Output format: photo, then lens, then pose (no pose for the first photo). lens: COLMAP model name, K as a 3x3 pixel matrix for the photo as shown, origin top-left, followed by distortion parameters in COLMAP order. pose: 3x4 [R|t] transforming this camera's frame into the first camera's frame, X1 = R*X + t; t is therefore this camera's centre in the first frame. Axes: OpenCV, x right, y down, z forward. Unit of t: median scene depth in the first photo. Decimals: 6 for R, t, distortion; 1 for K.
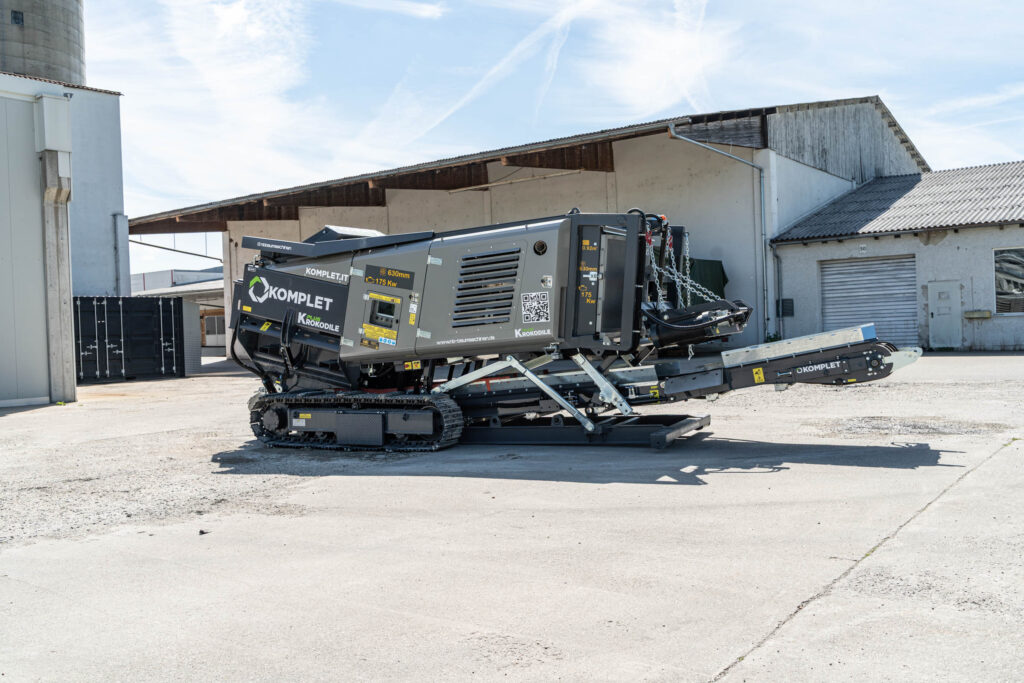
lens RADIAL K [[903.5, 0, 509.1], [0, 903.5, 344.1], [0, 0, 1]] dist [-0.011185, 0.012837]
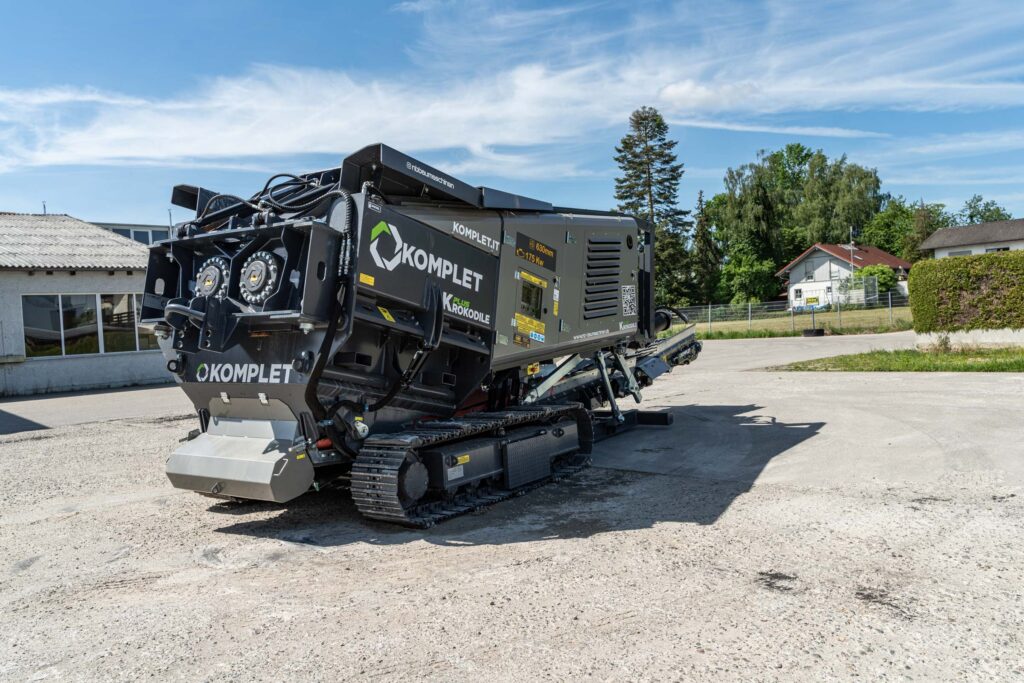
lens RADIAL K [[831.1, 0, 508.9], [0, 831.1, 345.9], [0, 0, 1]] dist [-0.005333, -0.005833]
pose [[0.127075, 0.007073, 0.991868, -0.796067], [0.070029, 0.997415, -0.016085, 0.013555], [-0.989418, 0.071504, 0.126251, 0.900617]]
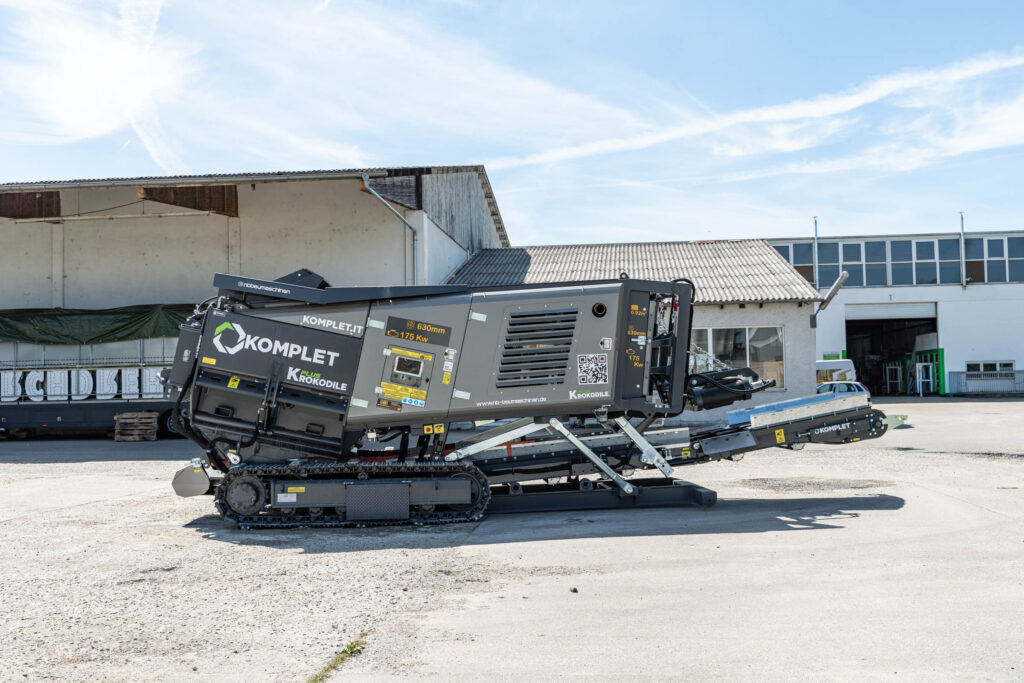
lens RADIAL K [[1090.8, 0, 513.6], [0, 1090.8, 337.7], [0, 0, 1]] dist [-0.019216, 0.000000]
pose [[0.860097, 0.045820, 0.508069, -0.582776], [-0.002839, 0.996373, -0.085051, 0.024363], [-0.510123, 0.071710, 0.857107, 0.008976]]
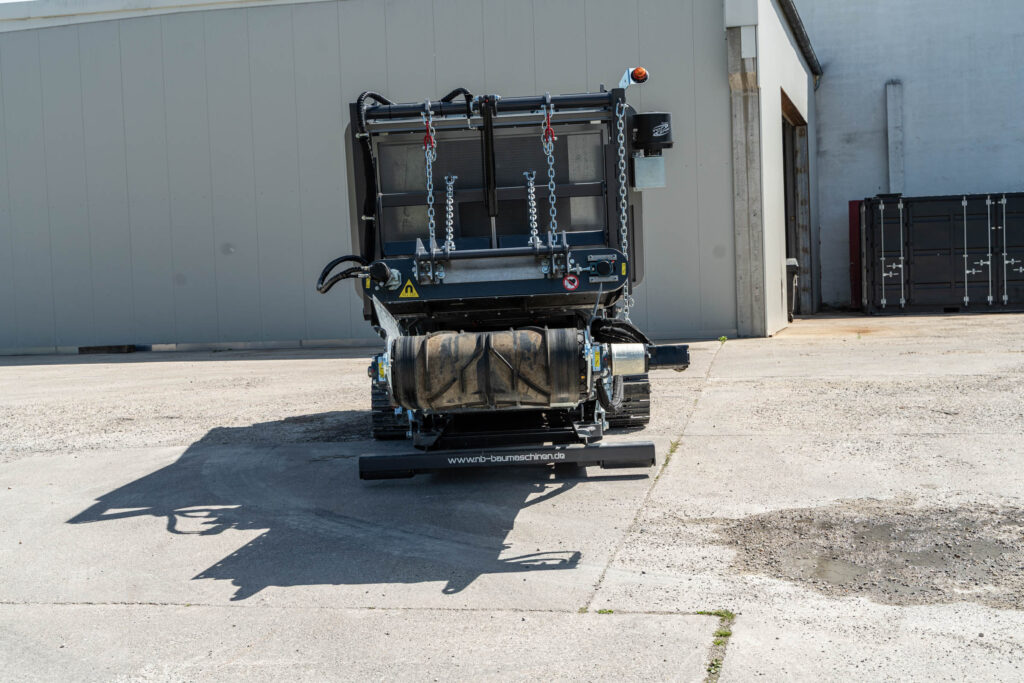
lens RADIAL K [[1255.6, 0, 511.1], [0, 1255.6, 341.8], [0, 0, 1]] dist [-0.000996, 0.000000]
pose [[0.435474, 0.065286, -0.897831, 0.837083], [0.007052, 0.997089, 0.075924, -0.037484], [0.900173, -0.039394, 0.433746, 0.607282]]
